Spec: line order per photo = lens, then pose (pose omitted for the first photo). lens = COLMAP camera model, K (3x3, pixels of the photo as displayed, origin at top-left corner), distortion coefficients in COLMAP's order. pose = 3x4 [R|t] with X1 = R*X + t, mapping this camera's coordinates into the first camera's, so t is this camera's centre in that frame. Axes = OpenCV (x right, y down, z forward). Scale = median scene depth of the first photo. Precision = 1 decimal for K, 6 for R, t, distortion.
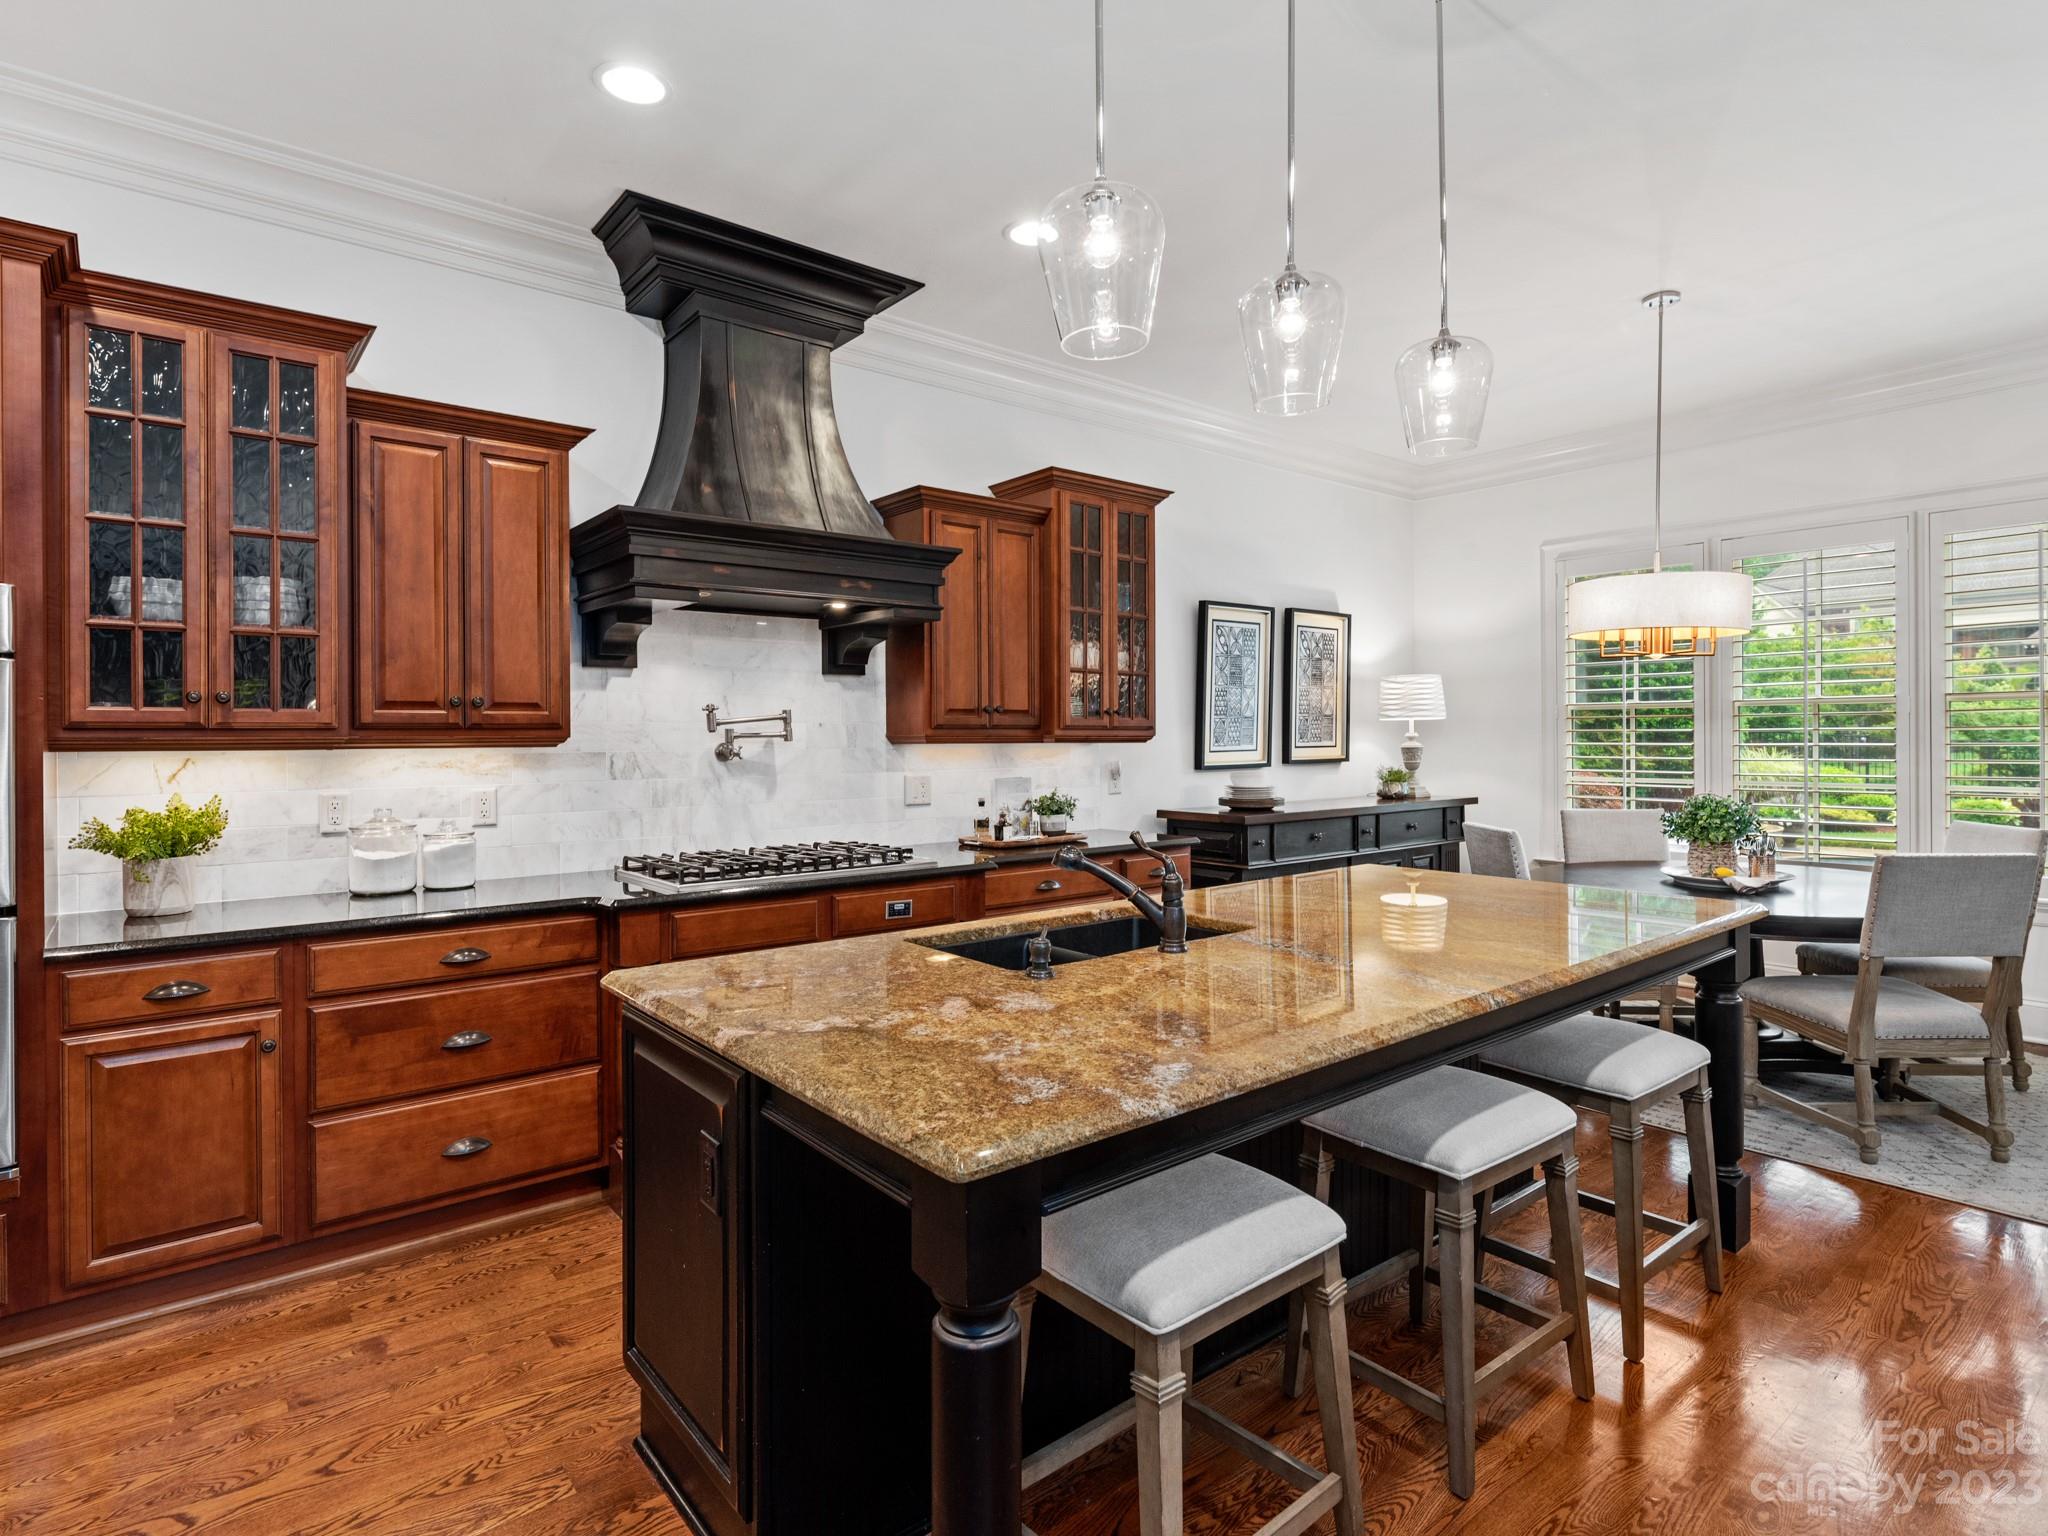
lens RADIAL K [[1098.0, 0, 1027.8], [0, 1098.0, 742.5], [0, 0, 1]] dist [0.001224, -0.001589]
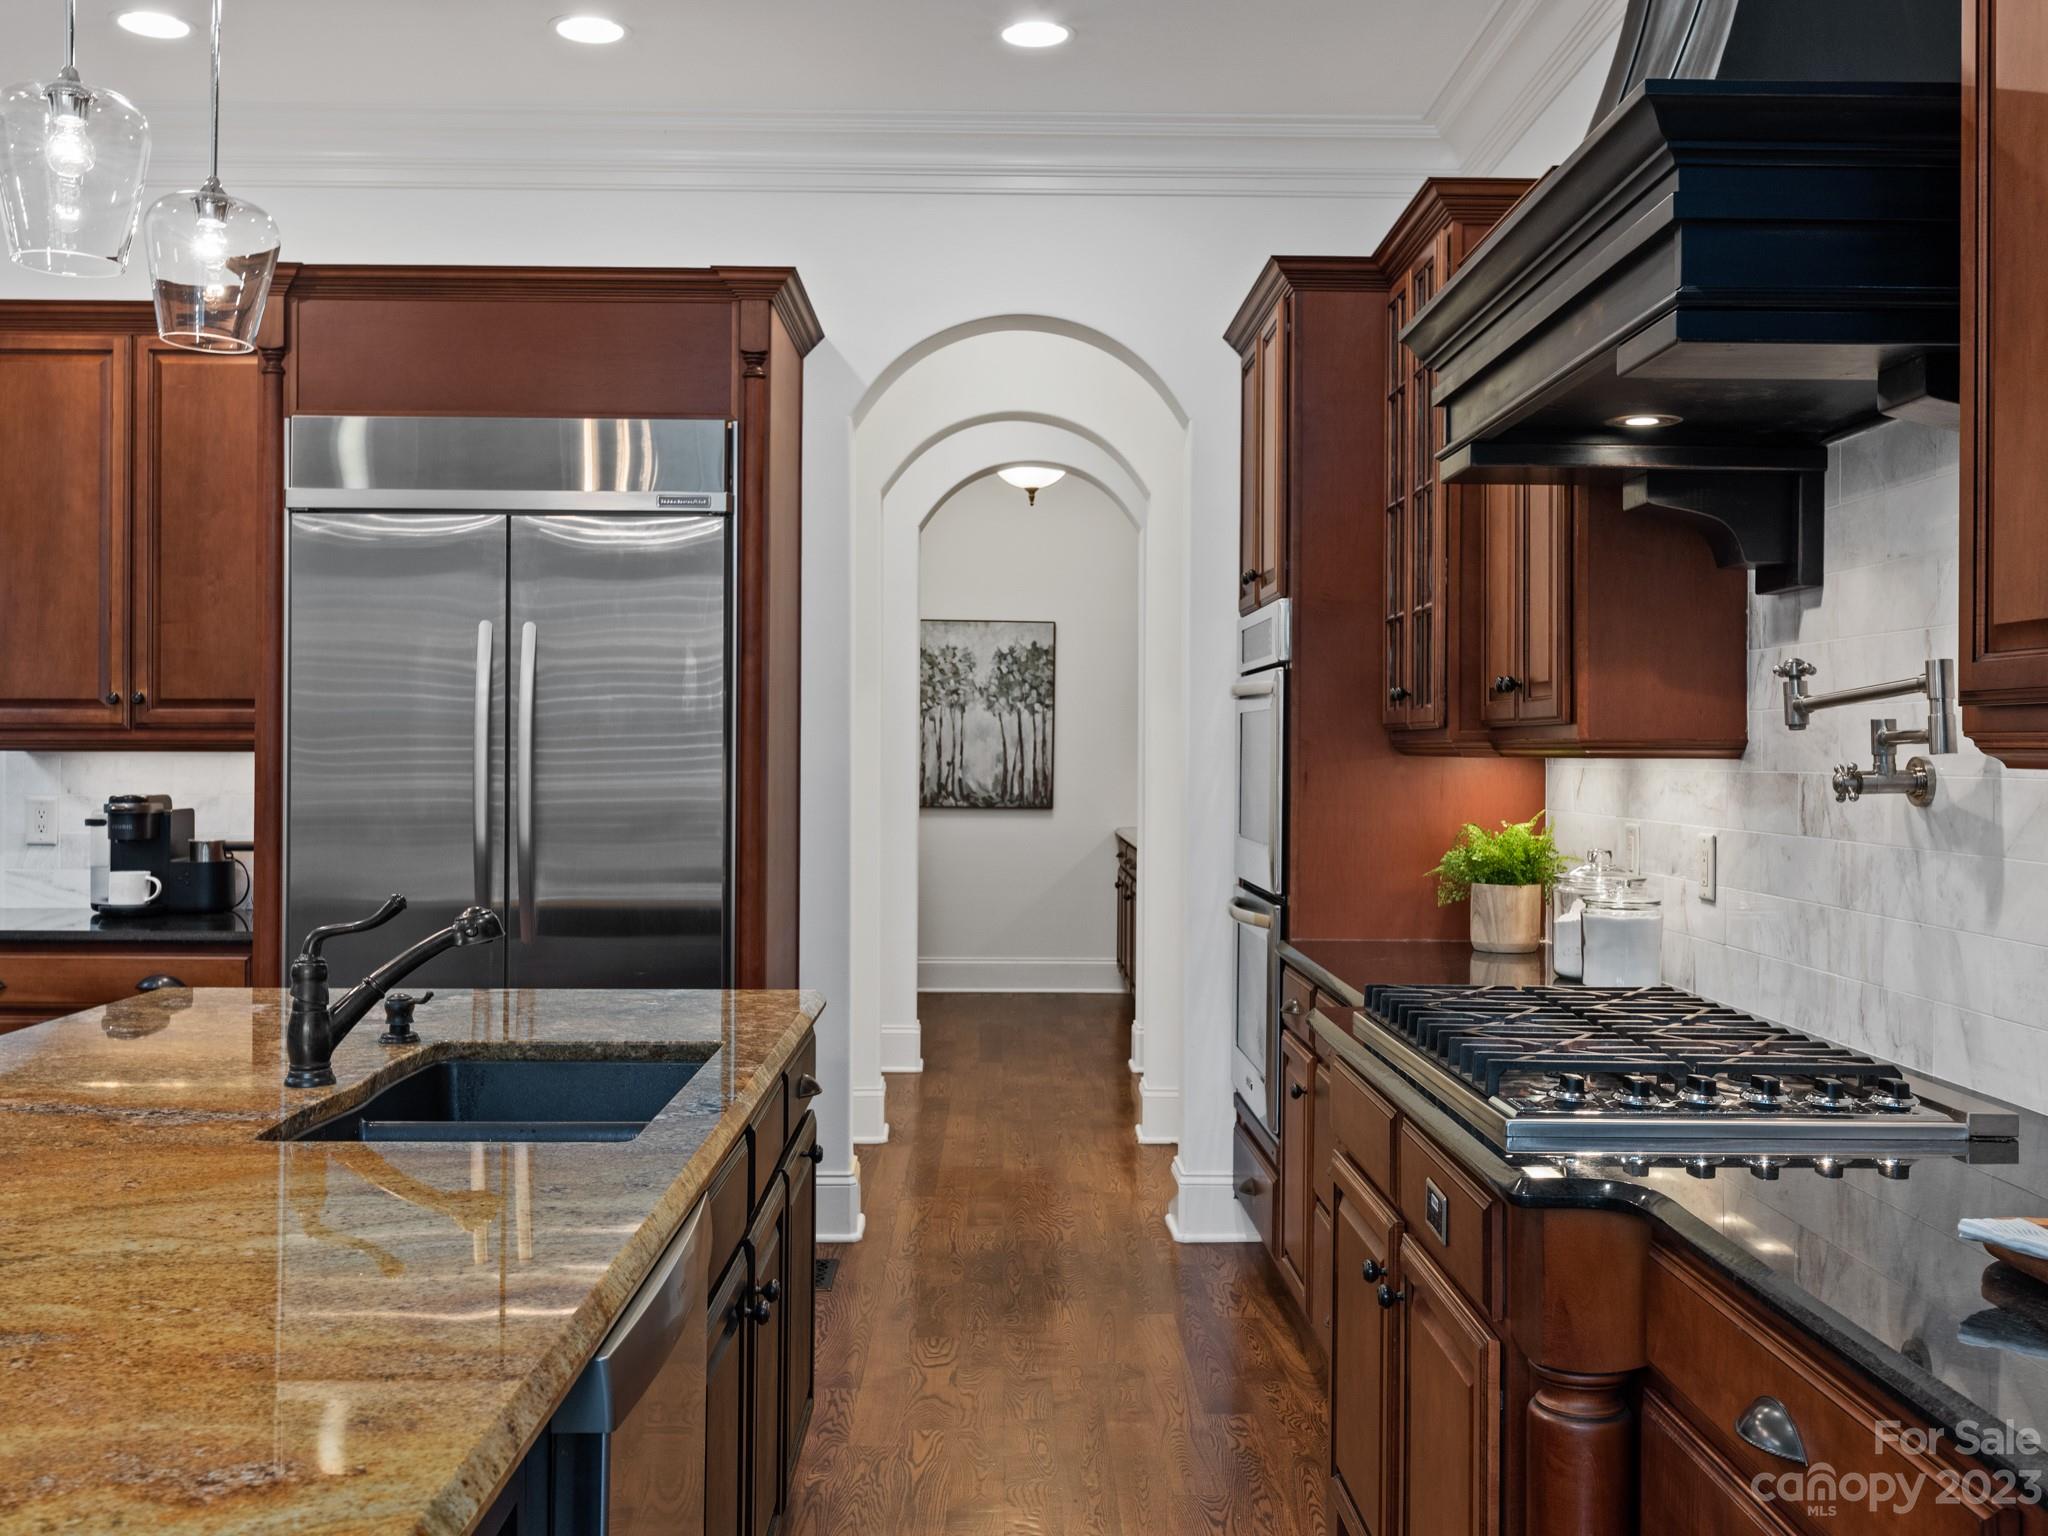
lens RADIAL K [[1942.4, 0, 1024.0], [0, 1942.4, 768.0], [0, 0, 1]] dist [0.016807, 0.008759]
pose [[-0.620900, 0.007115, -0.783857, 0.430152], [-0.010784, 0.999787, 0.017618, -0.004286], [0.783815, 0.019392, -0.620691, 1.173894]]
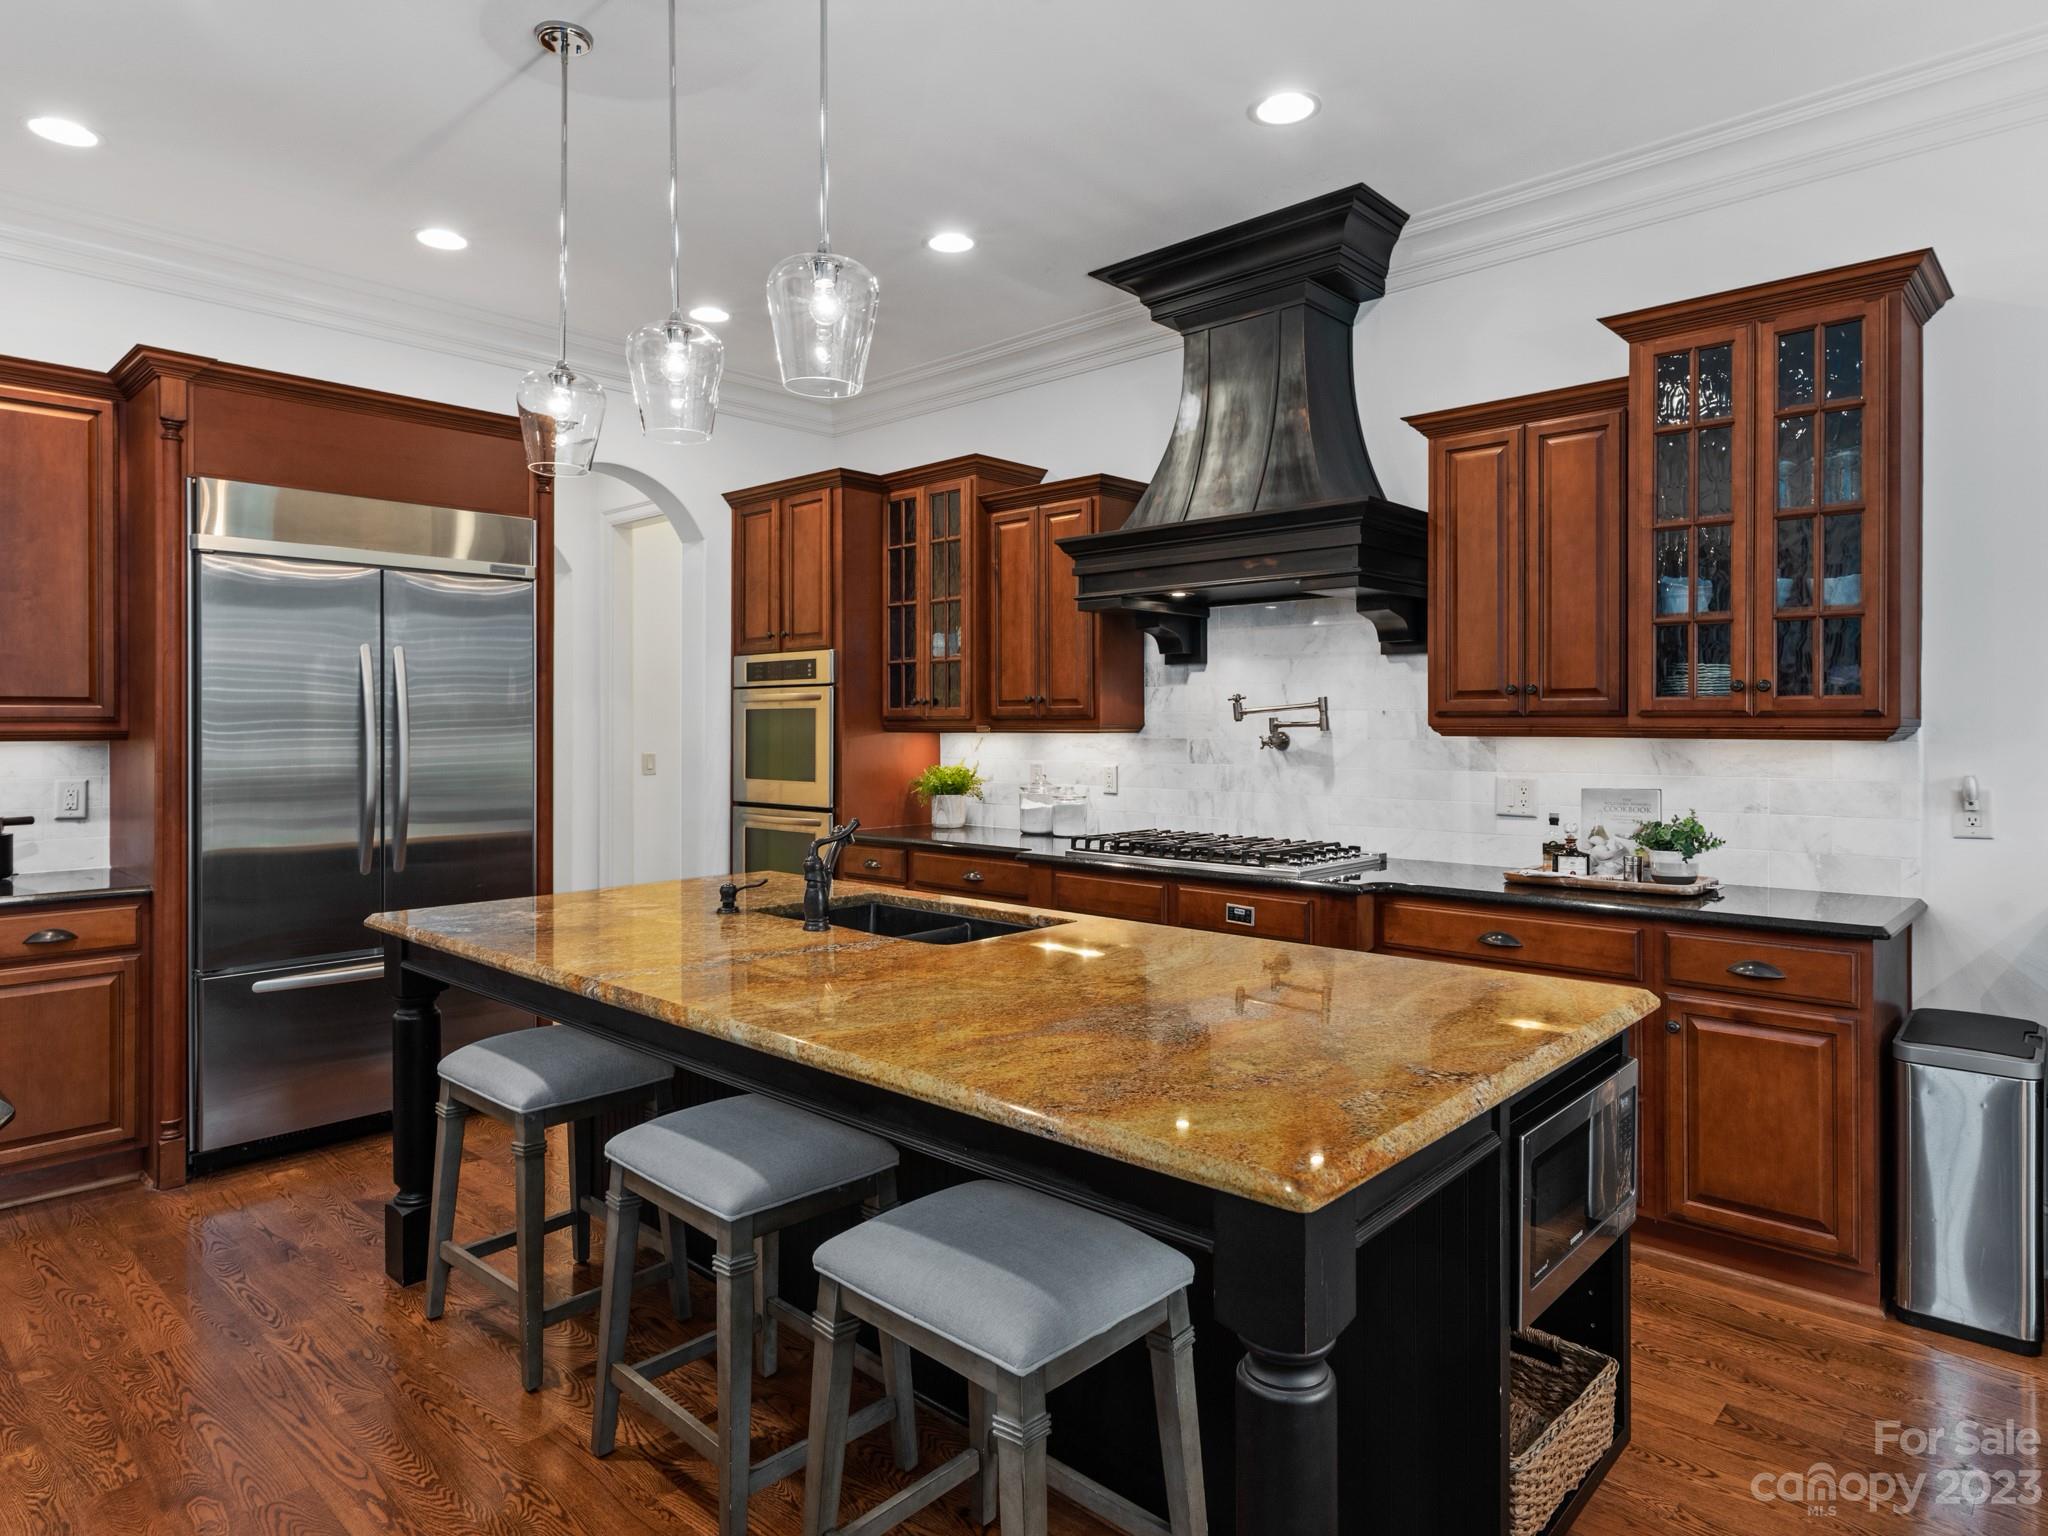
lens RADIAL K [[1175.2, 0, 1025.7], [0, 1175.2, 731.4], [0, 0, 1]] dist [-0.000540, -0.000942]
pose [[0.138326, 0.009438, -0.990342, 0.751373], [-0.006805, 0.999940, 0.008579, -0.007479], [0.990363, 0.005553, 0.138382, 0.622856]]
